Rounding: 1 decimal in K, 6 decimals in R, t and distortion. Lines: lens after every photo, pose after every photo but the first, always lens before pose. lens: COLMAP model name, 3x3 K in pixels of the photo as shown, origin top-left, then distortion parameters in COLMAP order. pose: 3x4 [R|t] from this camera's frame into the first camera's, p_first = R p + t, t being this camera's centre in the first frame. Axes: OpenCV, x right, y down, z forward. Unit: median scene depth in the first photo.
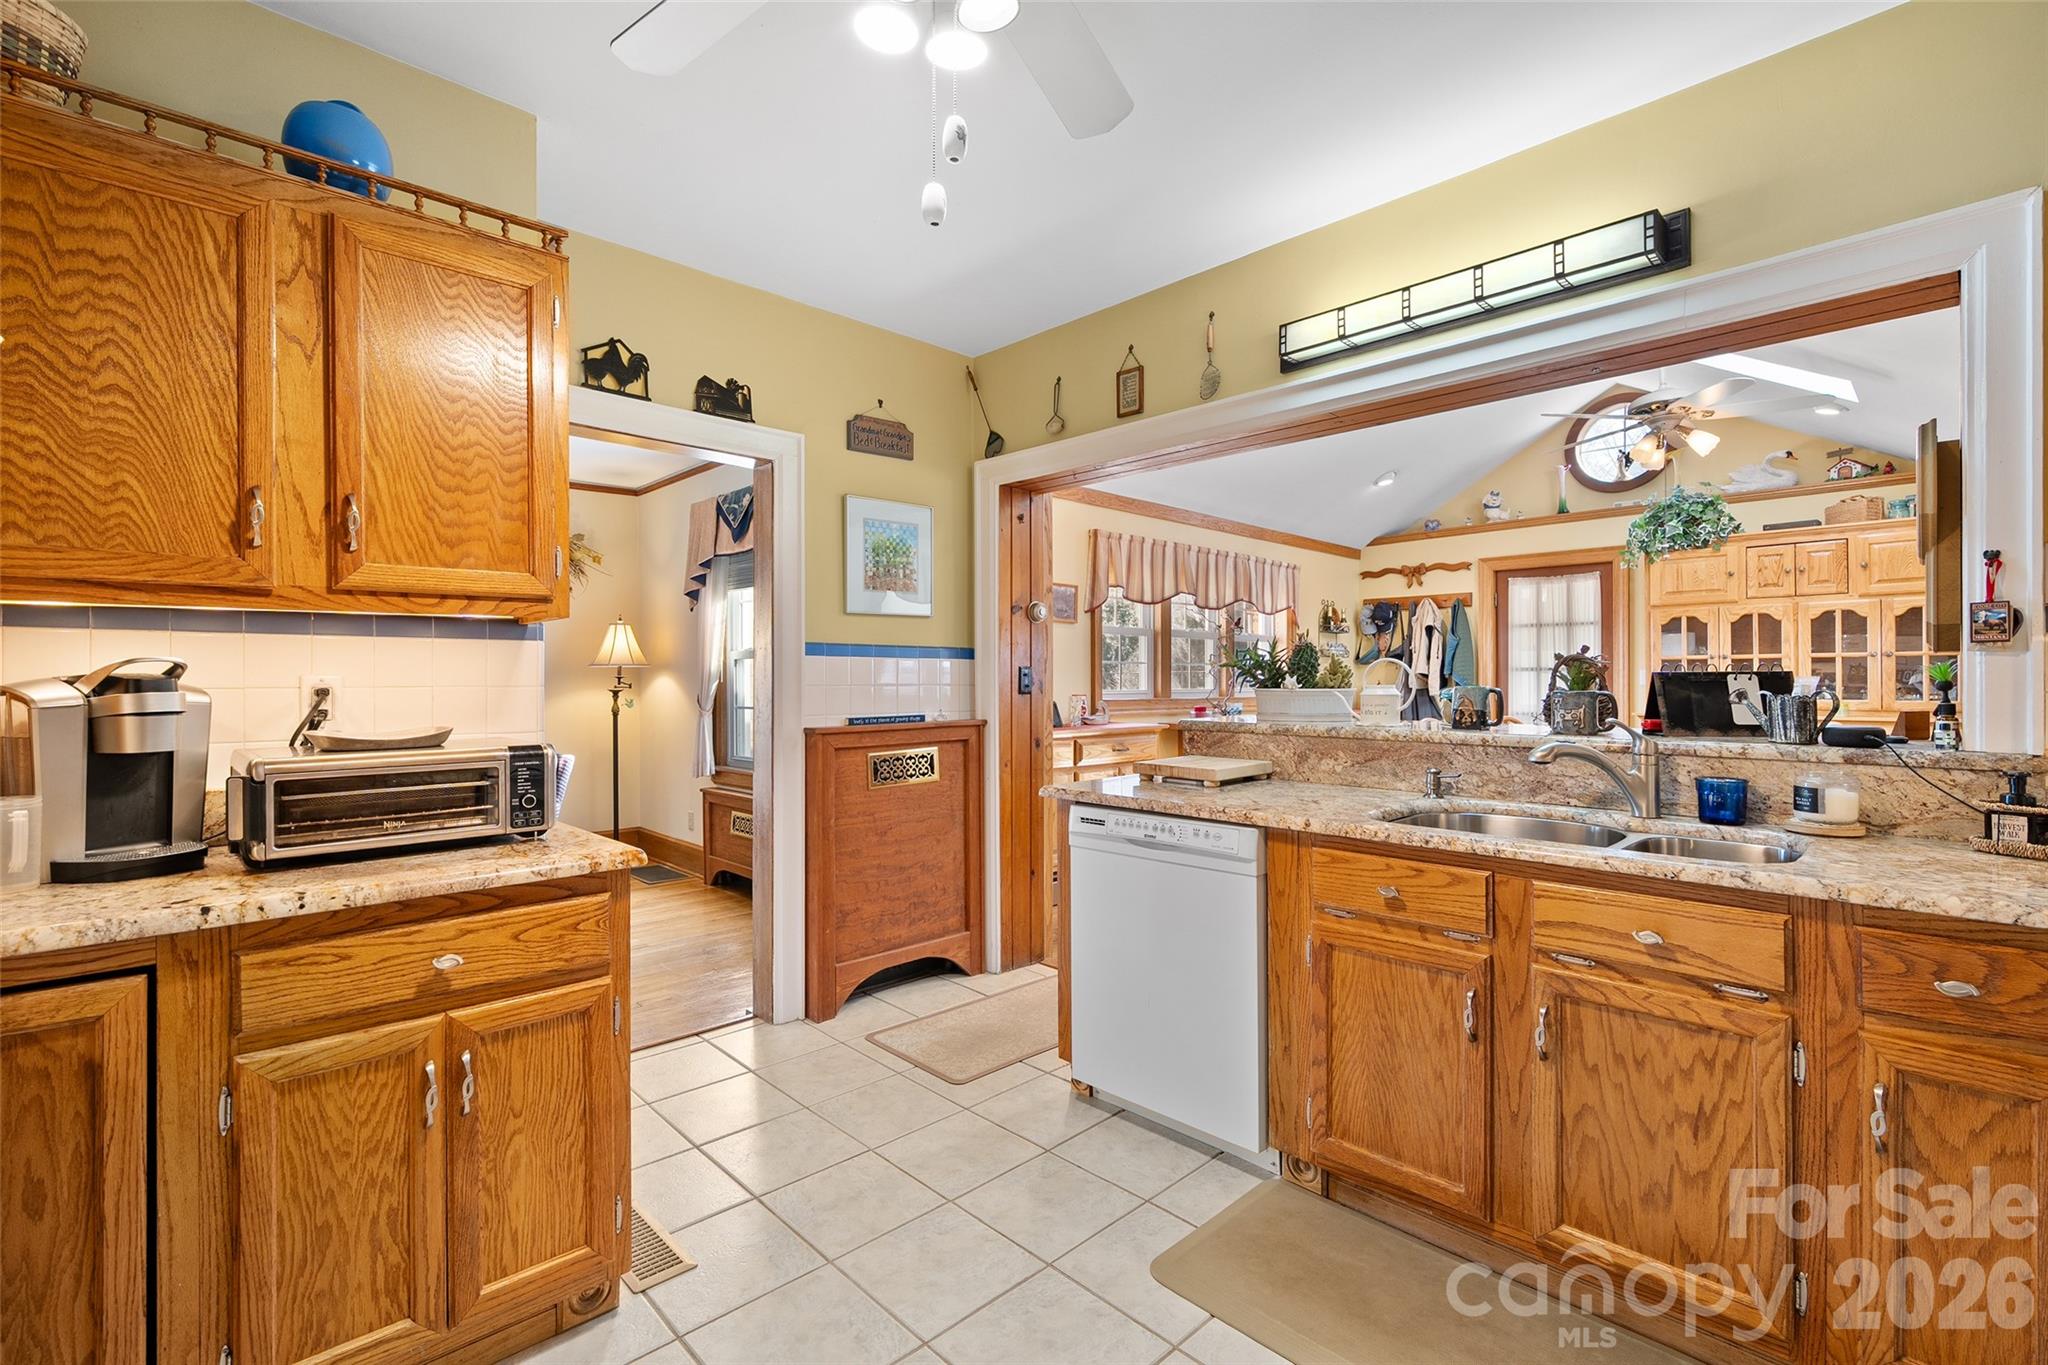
lens RADIAL K [[918.2, 0, 1031.3], [0, 918.2, 677.6], [0, 0, 1]] dist [-0.008577, 0.000281]
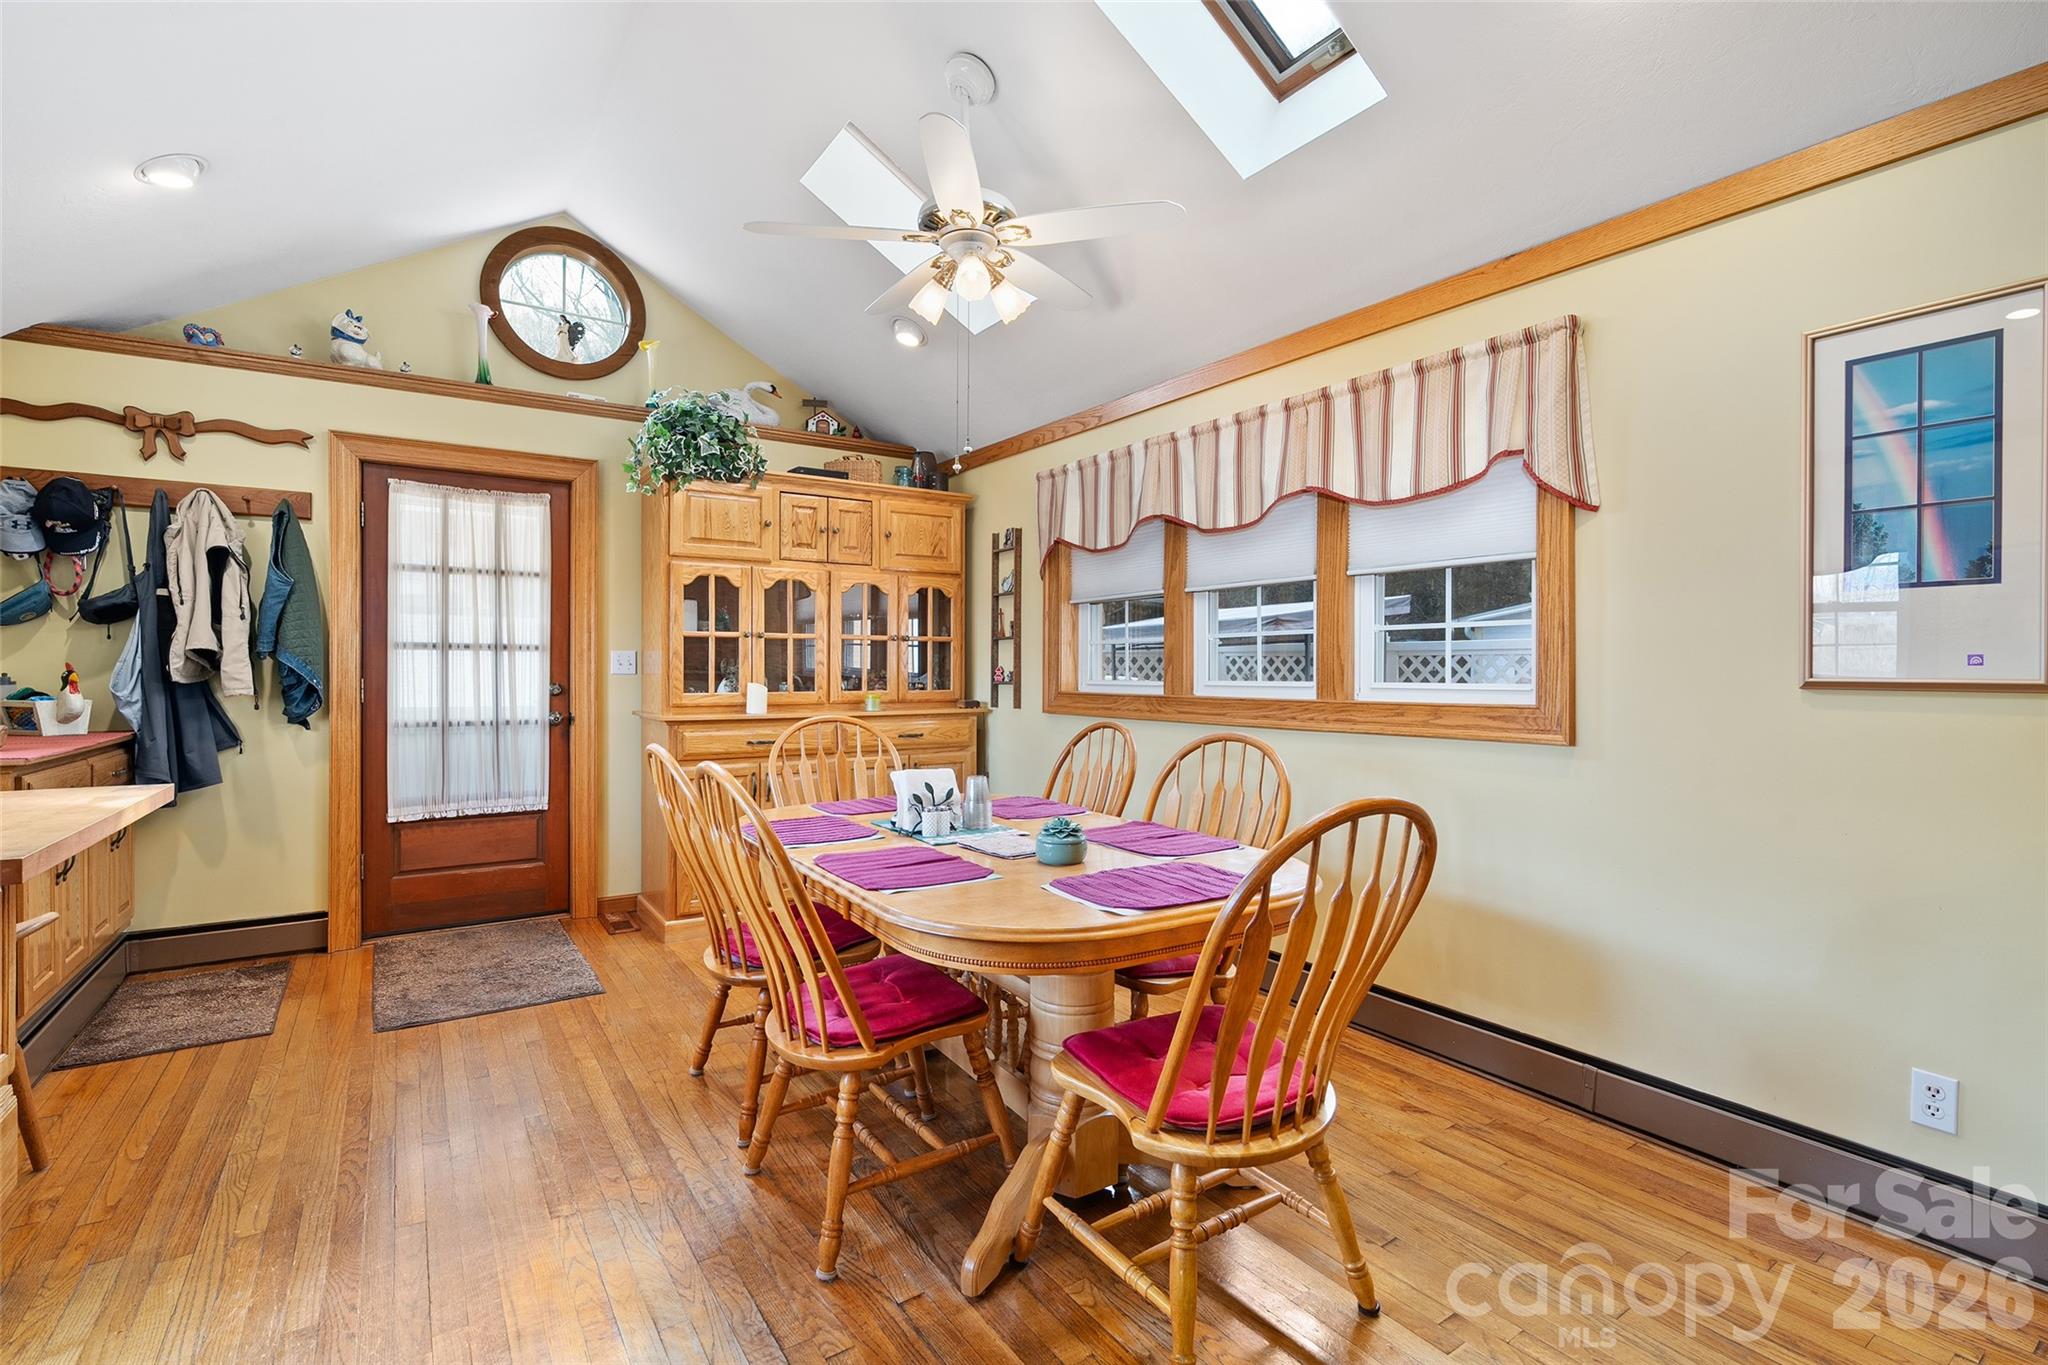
lens RADIAL K [[918.2, 0, 1023.1], [0, 918.2, 673.7], [0, 0, 1]] dist [-0.008577, 0.000281]
pose [[0.172121, -0.009020, 0.985035, 0.063441], [-0.003149, 0.999948, 0.009707, 0.000843], [-0.985071, -0.004773, 0.172083, 0.665266]]
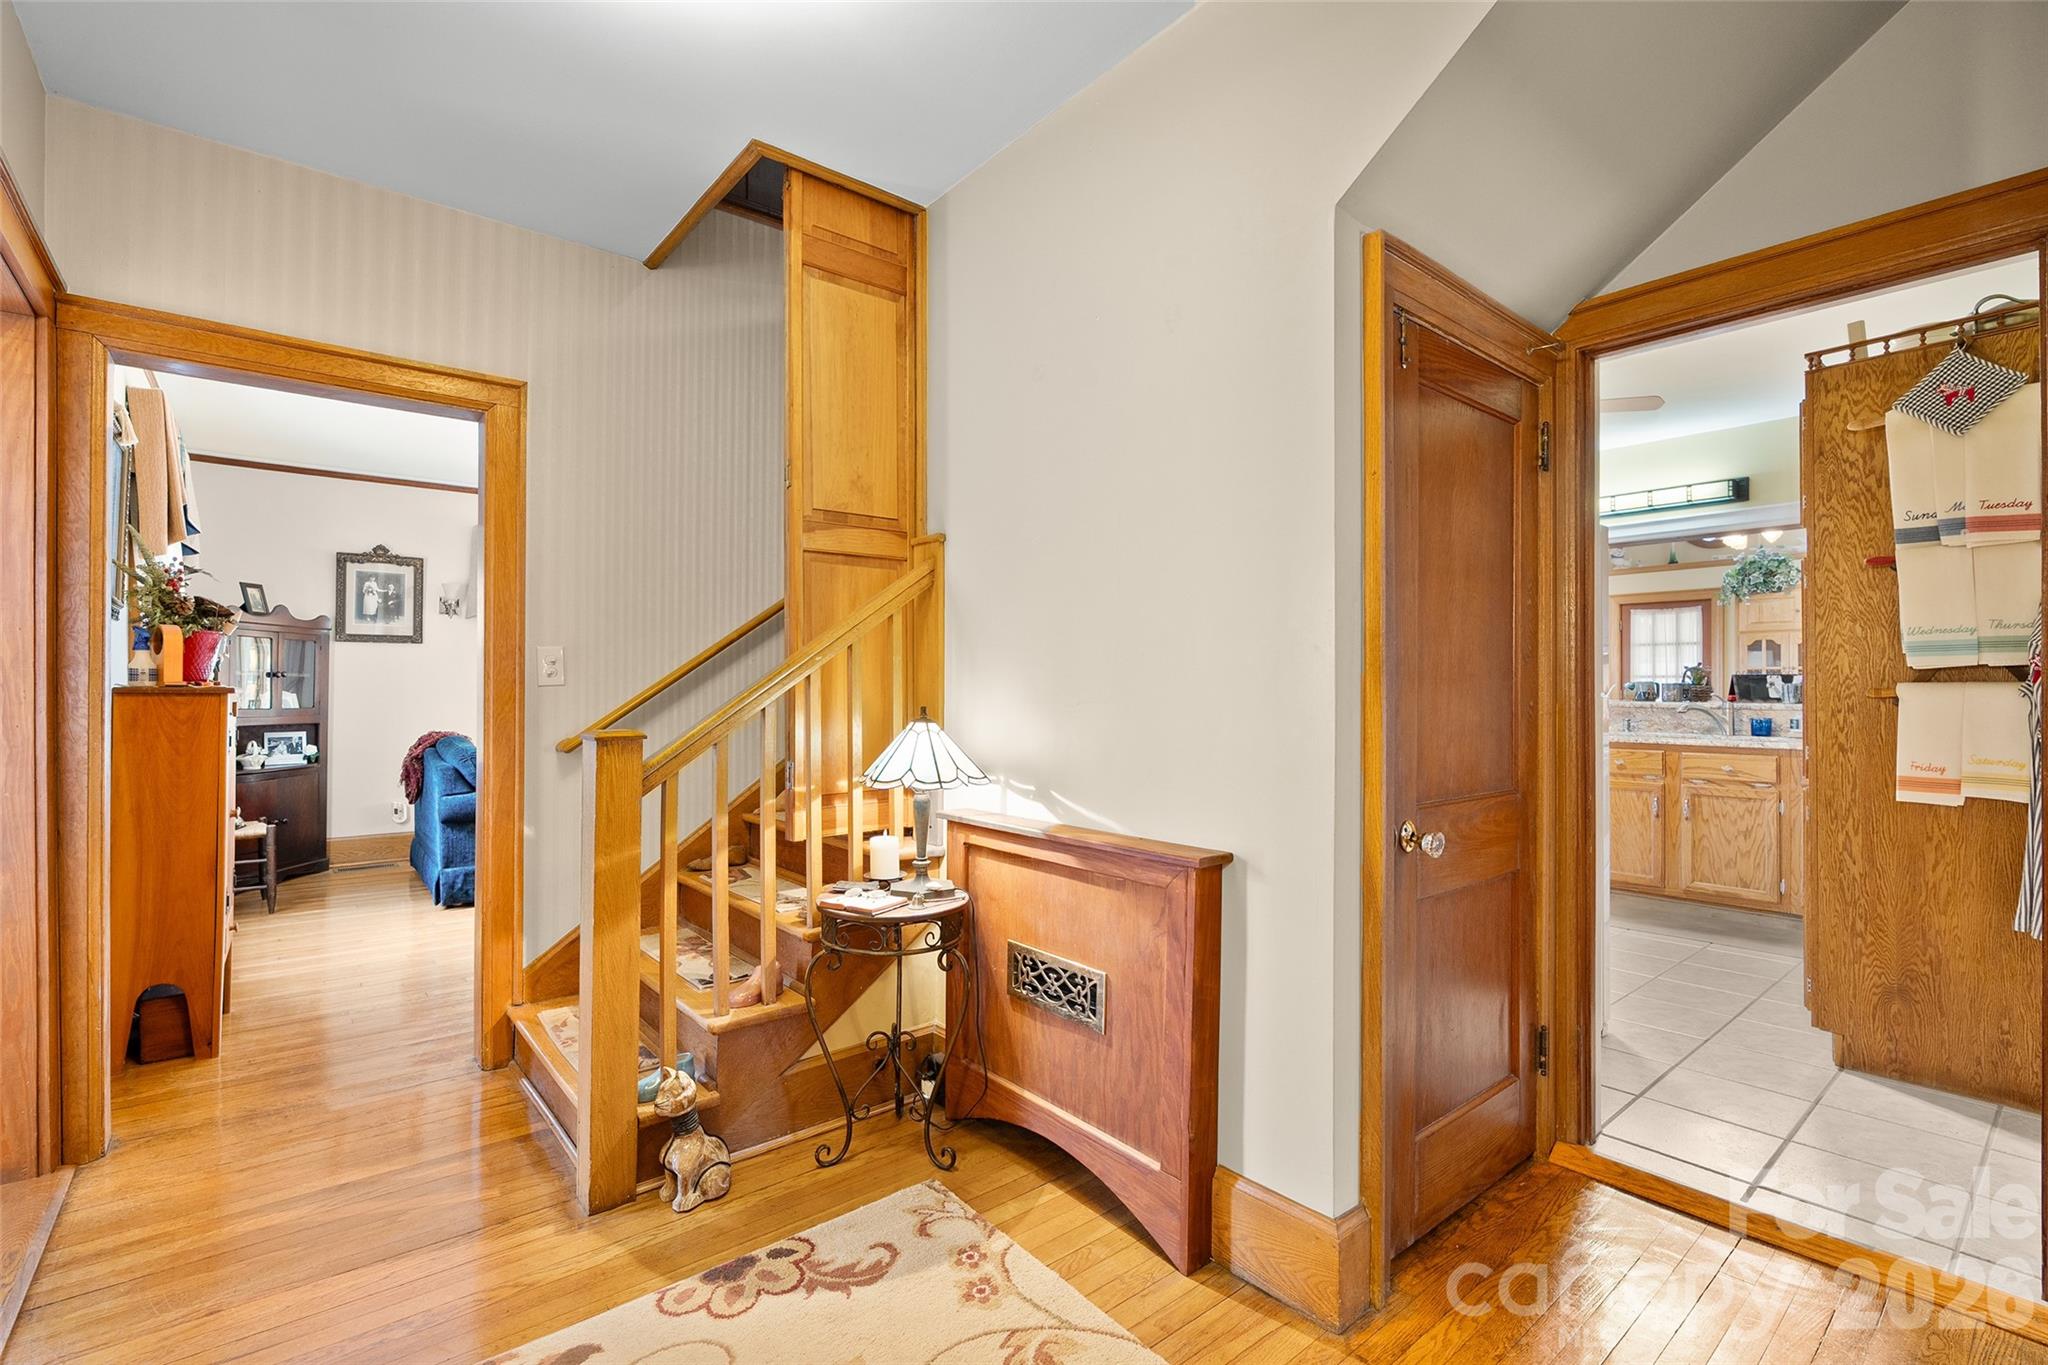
lens RADIAL K [[918.2, 0, 1017.1], [0, 918.2, 688.1], [0, 0, 1]] dist [-0.008577, 0.000281]
pose [[0.996655, 0.001598, -0.081707, -0.348857], [-0.001619, 0.999999, -0.000197, 0.011923], [0.081707, 0.000329, 0.996656, -0.542196]]
